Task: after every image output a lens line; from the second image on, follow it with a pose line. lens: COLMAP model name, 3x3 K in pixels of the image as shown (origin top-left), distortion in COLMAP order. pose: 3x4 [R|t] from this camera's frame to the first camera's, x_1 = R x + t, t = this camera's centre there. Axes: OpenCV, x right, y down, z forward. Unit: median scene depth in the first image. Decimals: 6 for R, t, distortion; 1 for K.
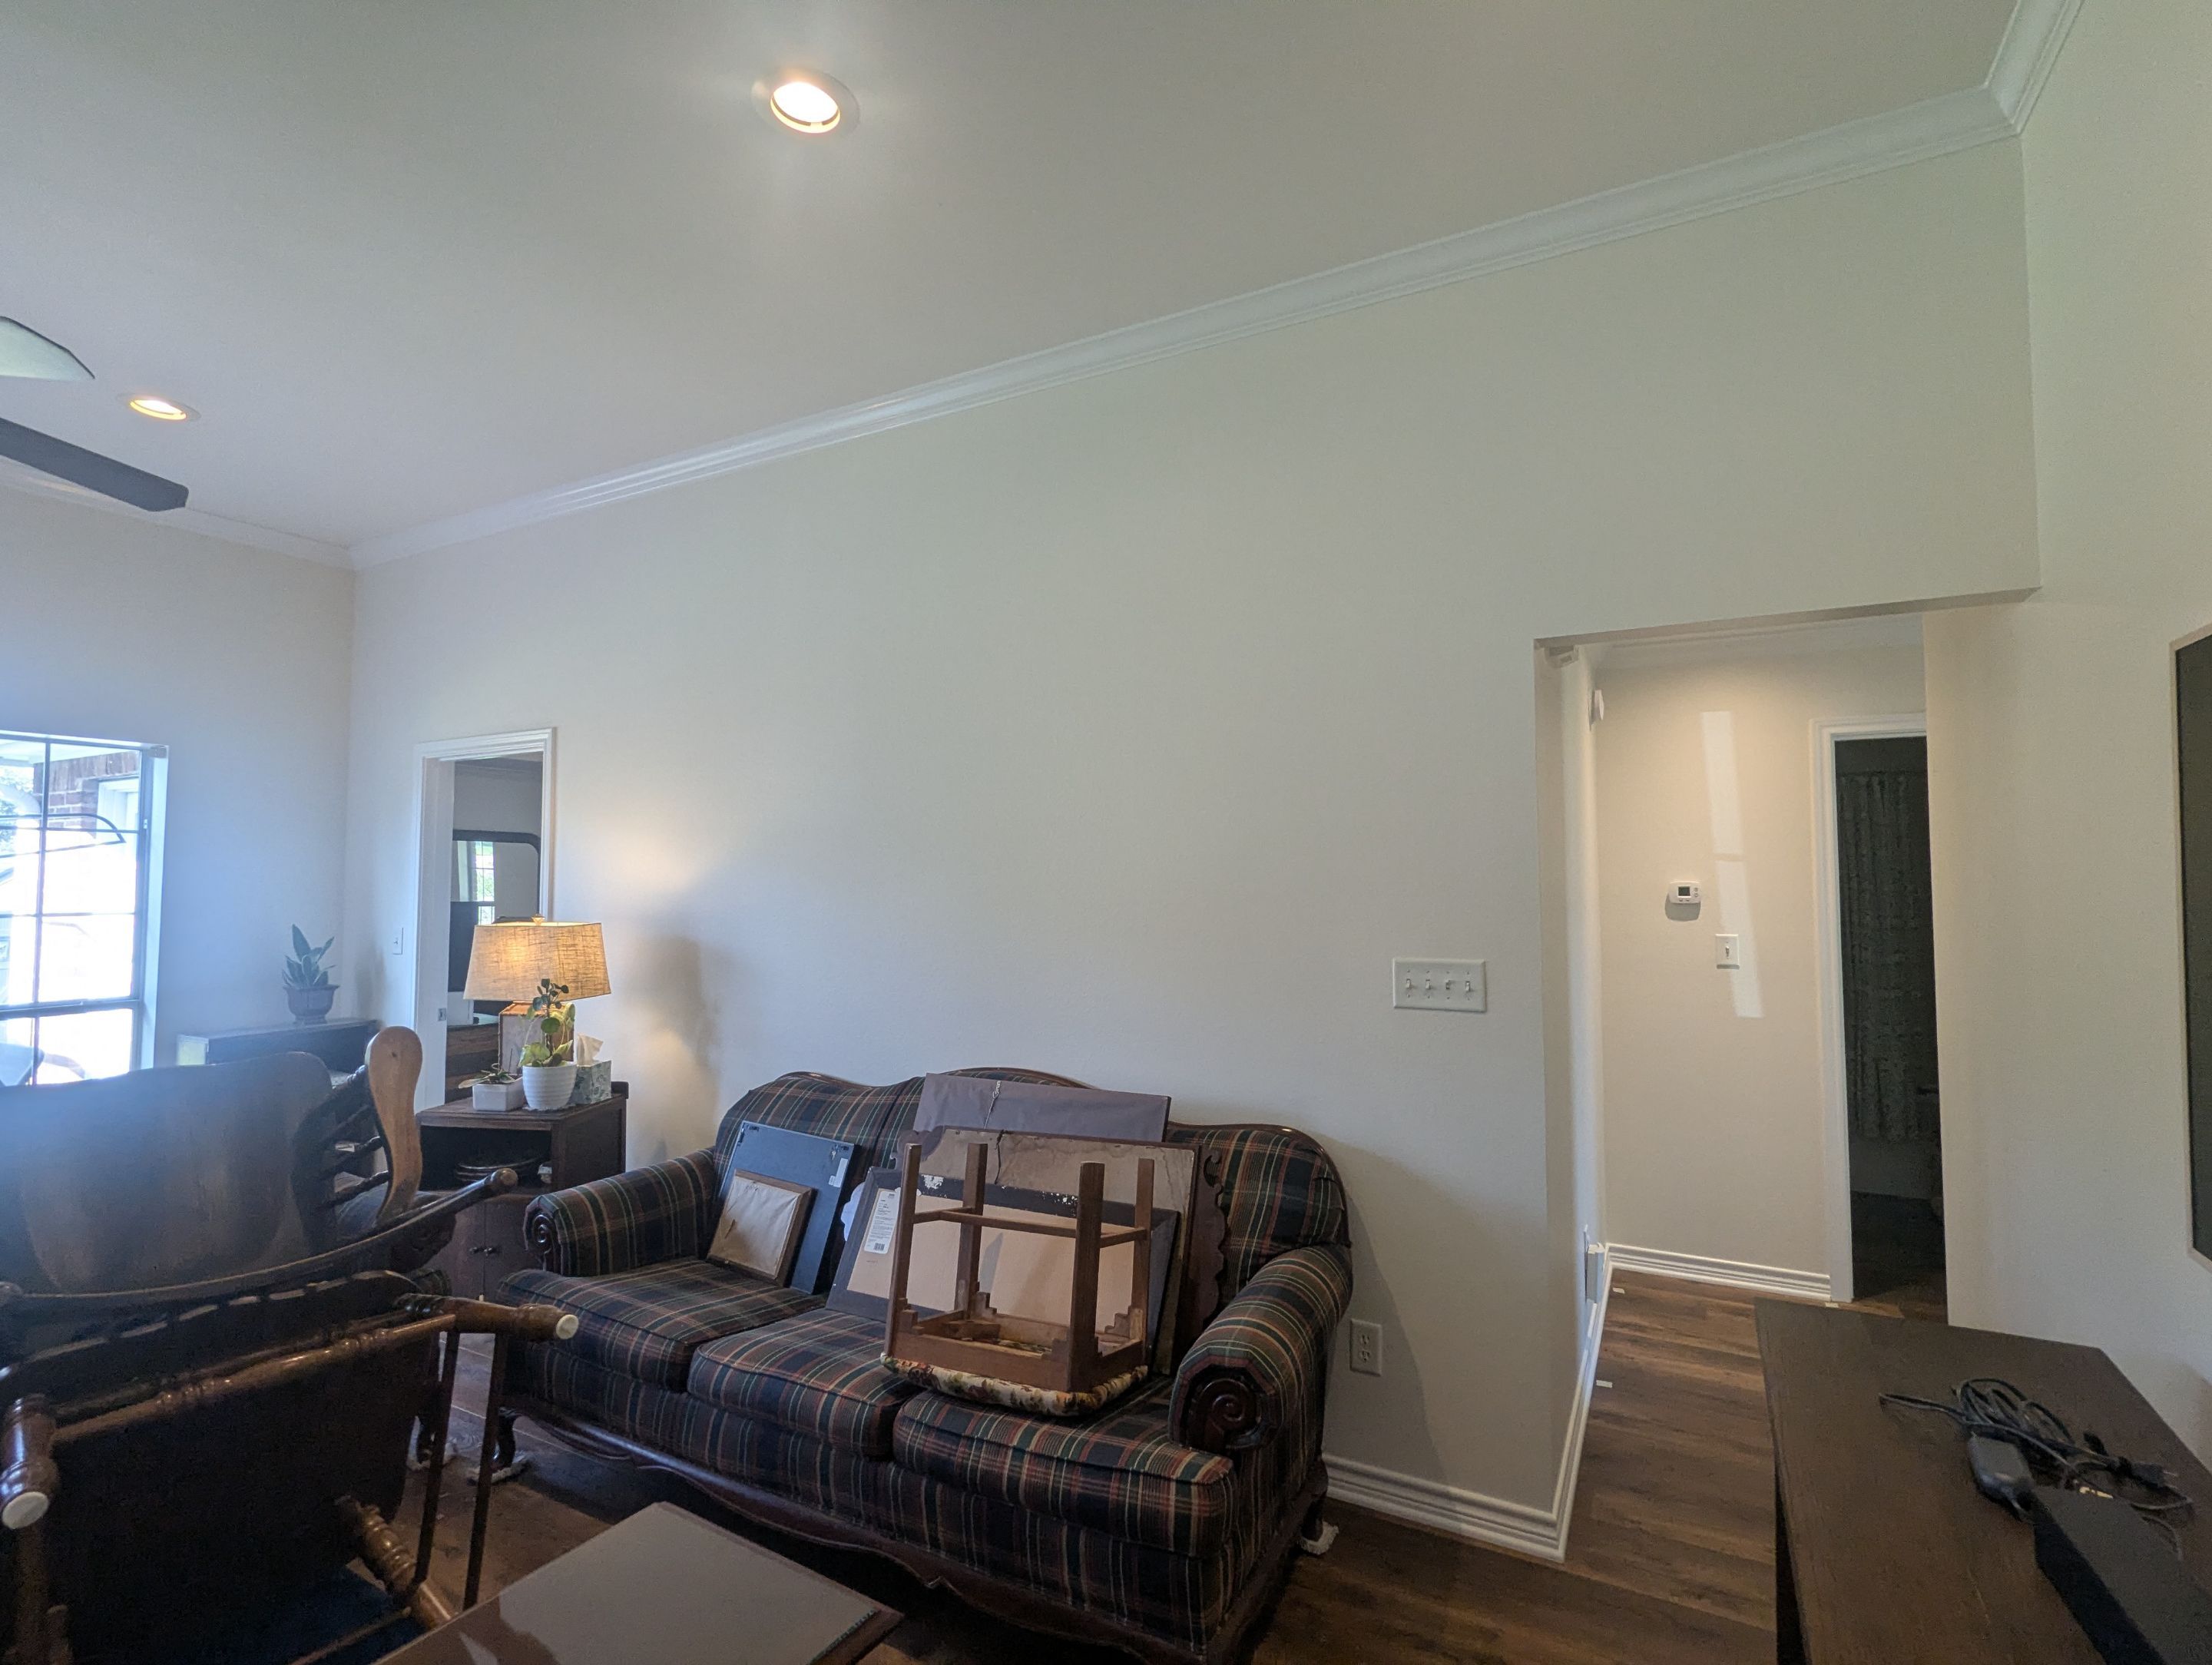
lens RADIAL K [[1054.5, 0, 1107.4], [0, 1054.5, 836.8], [0, 0, 1]] dist [0.001445, 0.000649]
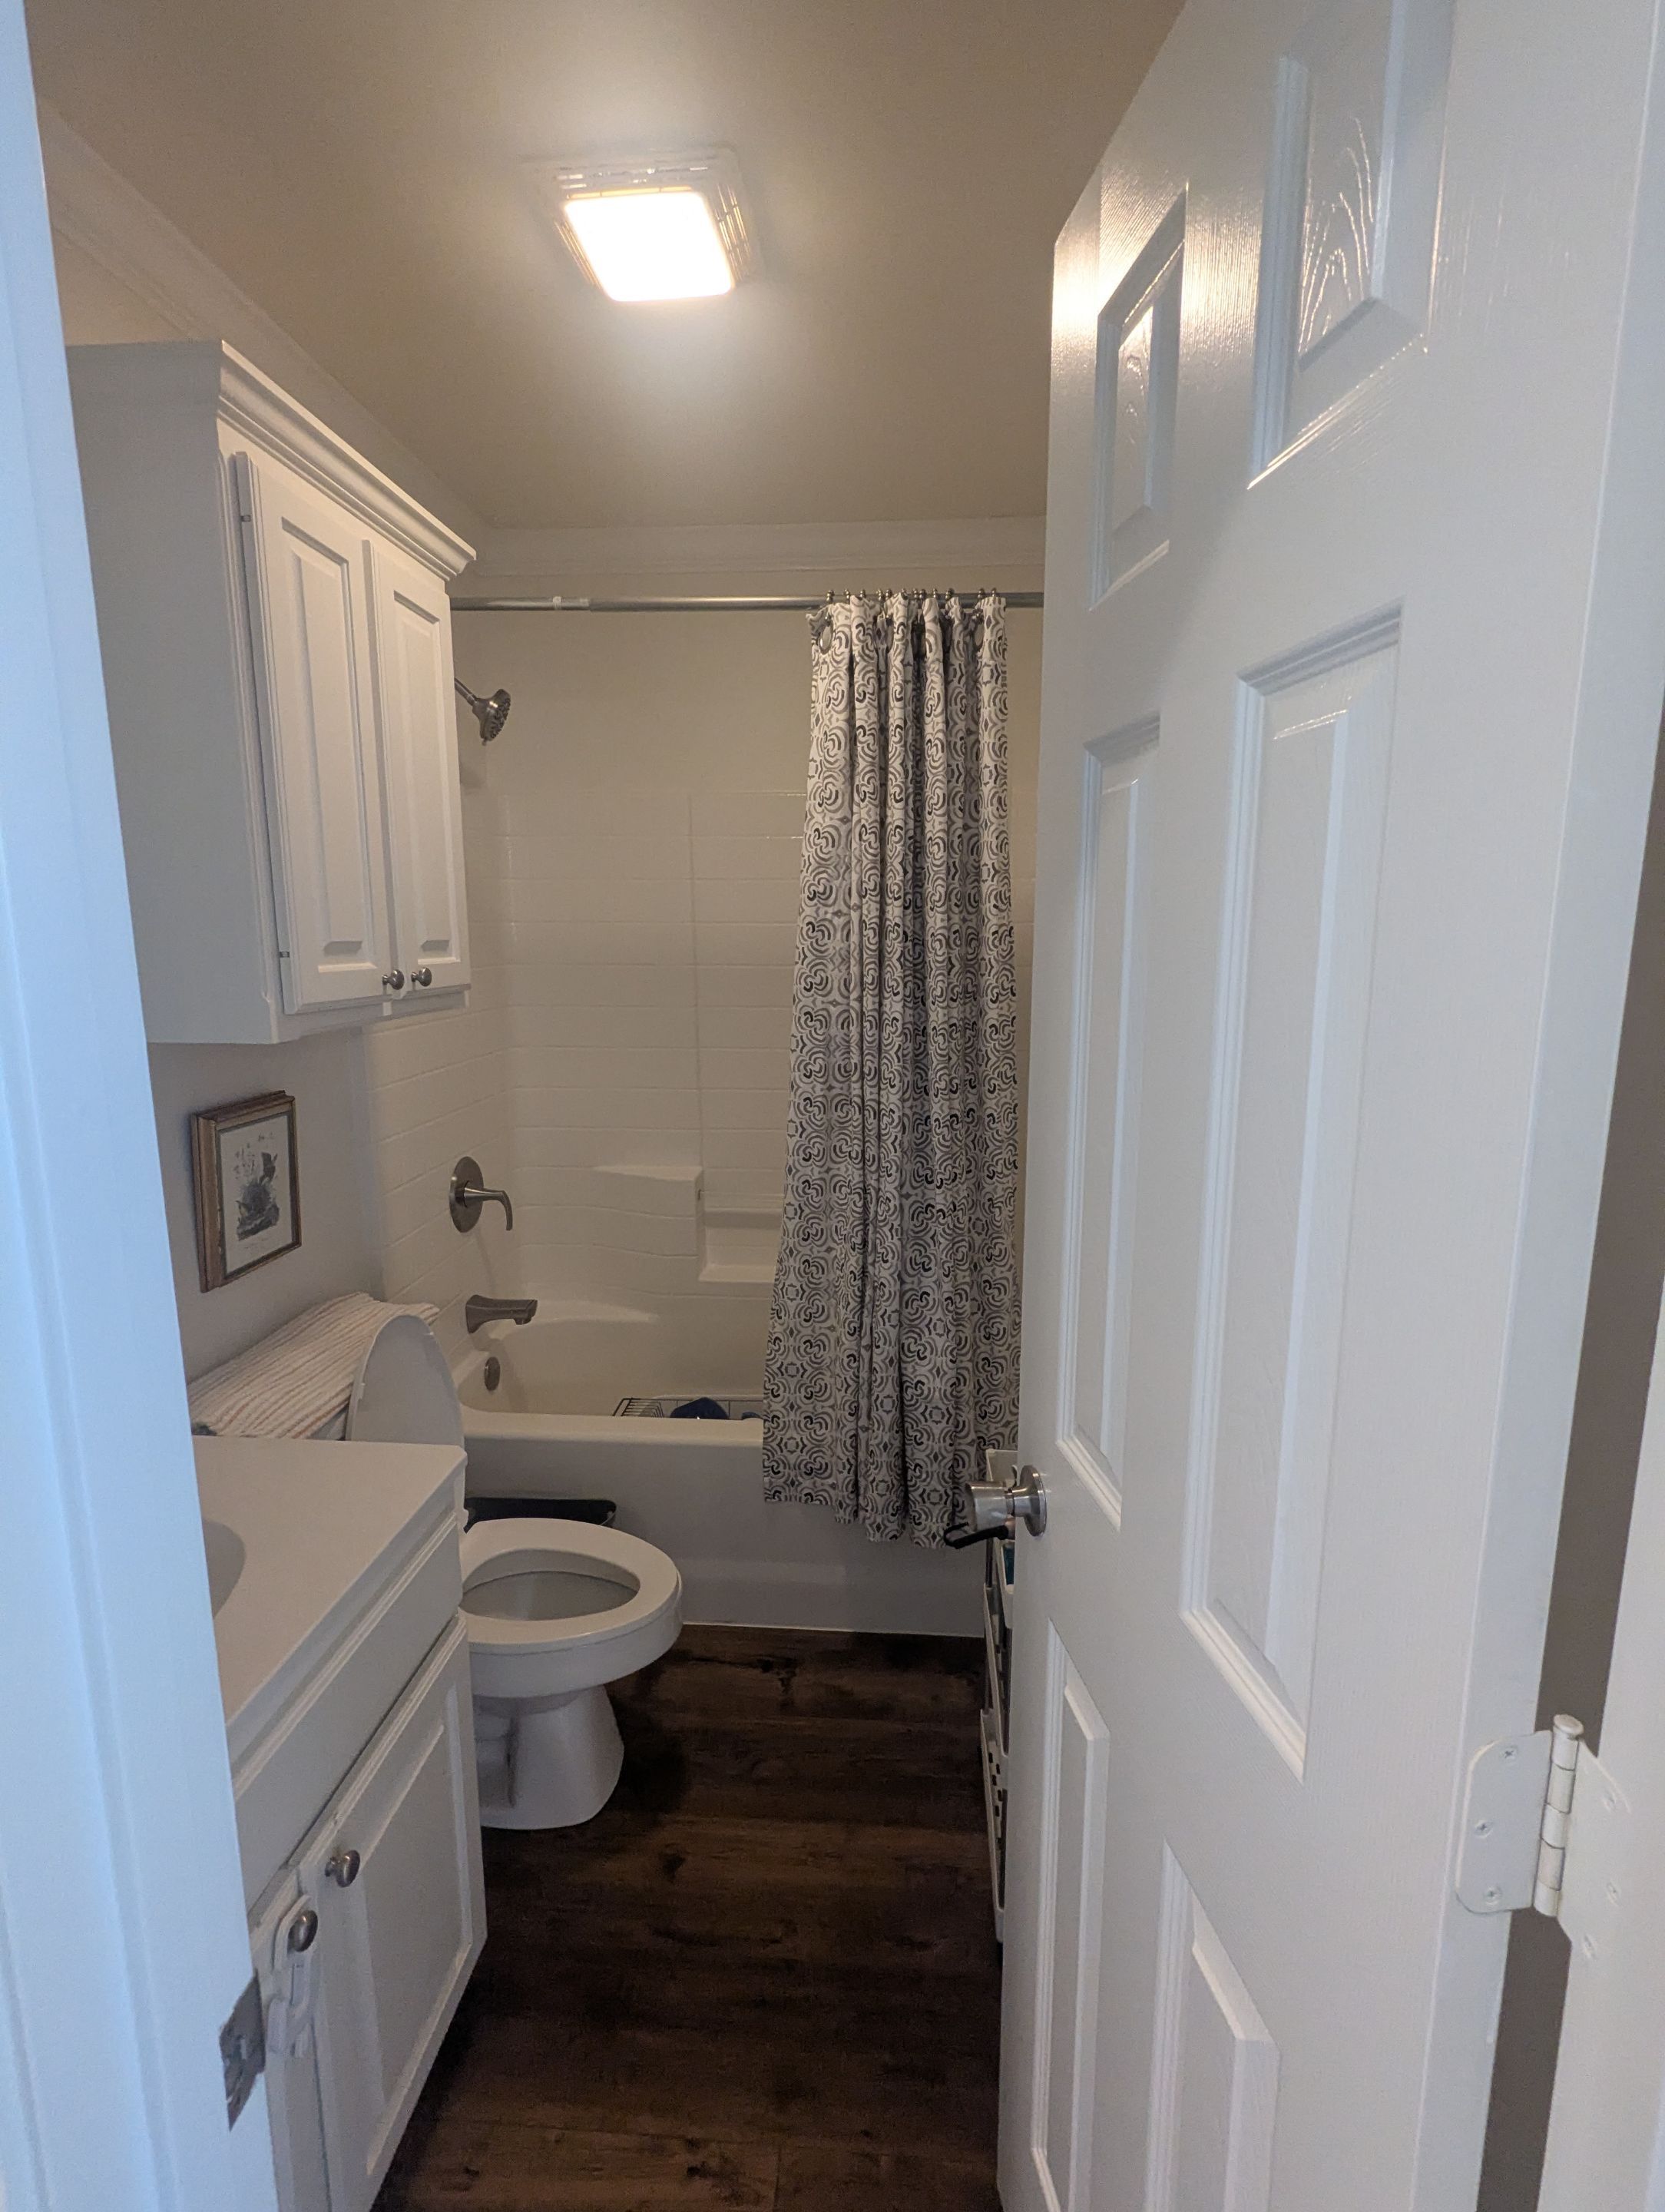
lens RADIAL K [[1054.5, 0, 836.4], [0, 1054.5, 1106.1], [0, 0, 1]] dist [0.001445, 0.000649]
pose [[0.912666, -0.068581, 0.402910, 0.548786], [-0.018230, 0.978009, 0.207765, 0.036034], [-0.408299, -0.196965, 0.891346, 0.668406]]
